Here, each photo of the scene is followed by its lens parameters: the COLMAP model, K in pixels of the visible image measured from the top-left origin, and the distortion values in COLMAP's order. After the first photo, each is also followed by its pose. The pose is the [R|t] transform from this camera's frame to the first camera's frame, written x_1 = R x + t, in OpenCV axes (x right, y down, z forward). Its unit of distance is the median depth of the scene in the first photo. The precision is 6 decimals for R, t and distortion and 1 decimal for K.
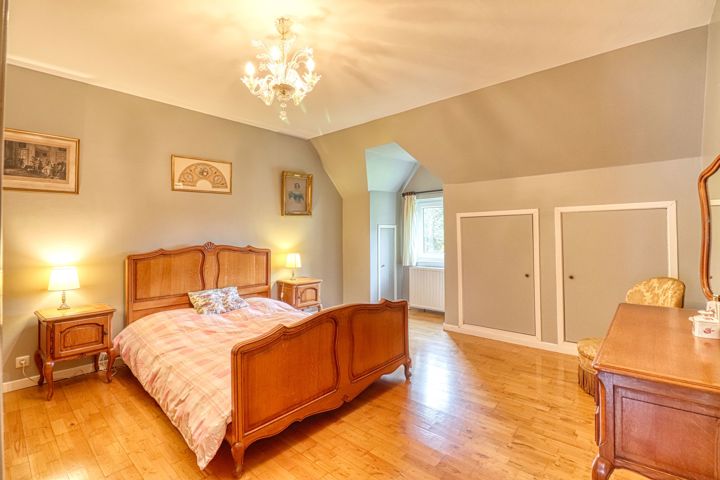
lens RADIAL K [[335.0, 0, 361.7], [0, 335.0, 230.1], [0, 0, 1]] dist [-0.000550, -0.000134]
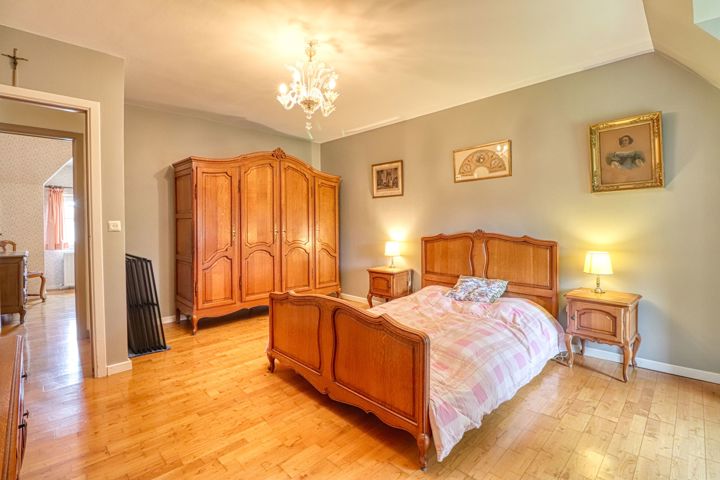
lens RADIAL K [[335.0, 0, 361.7], [0, 335.0, 230.1], [0, 0, 1]] dist [-0.000550, -0.000134]
pose [[-0.068699, 0.028886, -0.997219, 0.582559], [0.015850, 0.999486, 0.027859, 0.004463], [0.997512, -0.013892, -0.069121, 0.755904]]
